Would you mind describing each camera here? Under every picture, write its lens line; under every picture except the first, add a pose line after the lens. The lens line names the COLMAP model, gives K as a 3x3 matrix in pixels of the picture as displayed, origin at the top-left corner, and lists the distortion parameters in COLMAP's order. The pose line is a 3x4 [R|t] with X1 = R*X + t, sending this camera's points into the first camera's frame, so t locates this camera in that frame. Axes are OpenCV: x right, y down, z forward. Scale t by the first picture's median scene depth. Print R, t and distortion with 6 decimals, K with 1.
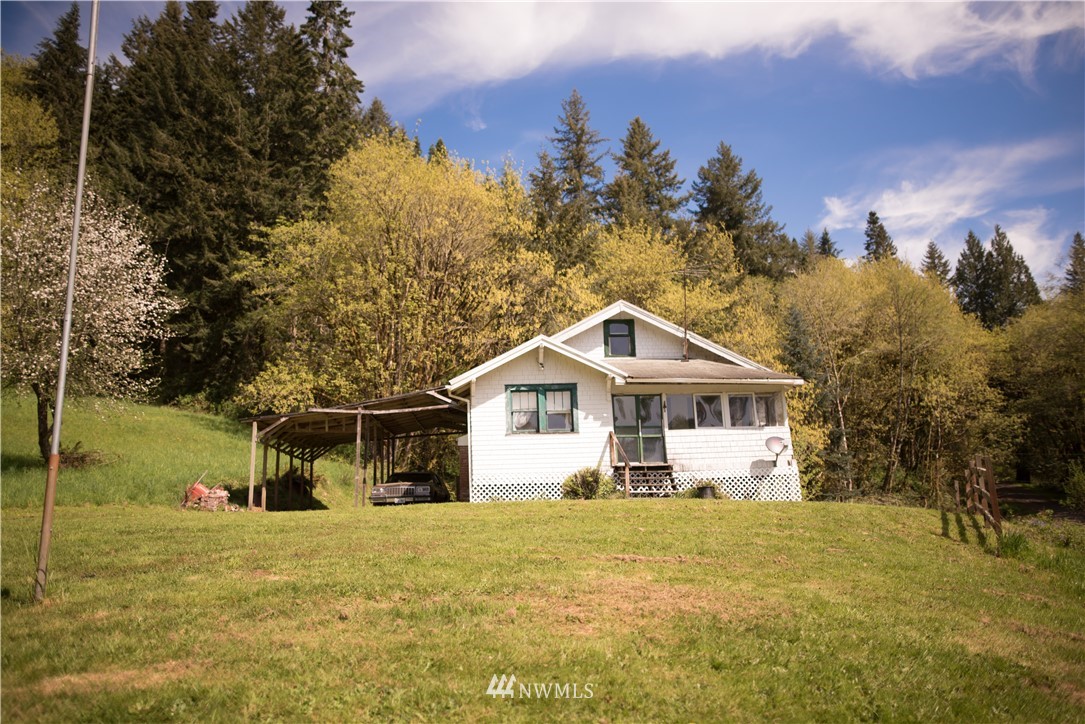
lens RADIAL K [[748.9, 0, 542.5], [0, 748.9, 362.0], [0, 0, 1]] dist [-0.045309, 0.040377]
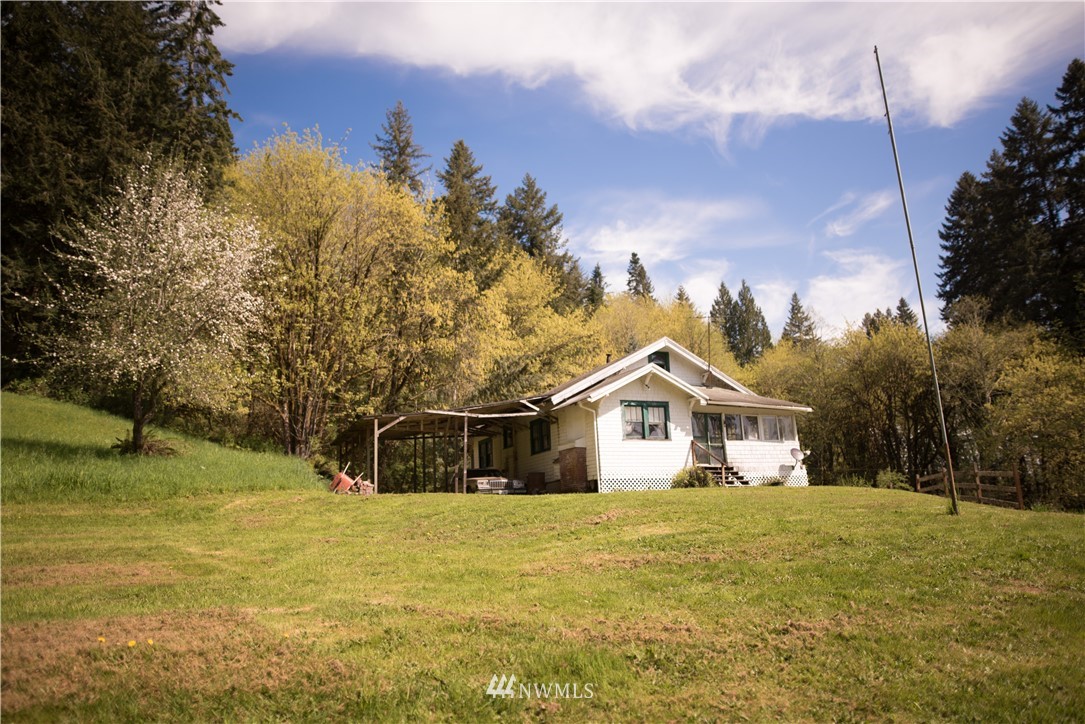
lens RADIAL K [[748.9, 0, 542.5], [0, 748.9, 362.0], [0, 0, 1]] dist [-0.045309, 0.040377]
pose [[0.935206, 0.073732, 0.346343, -0.521946], [-0.069382, 0.997278, -0.024959, 0.006168], [-0.347240, -0.000688, 0.937776, -0.115582]]
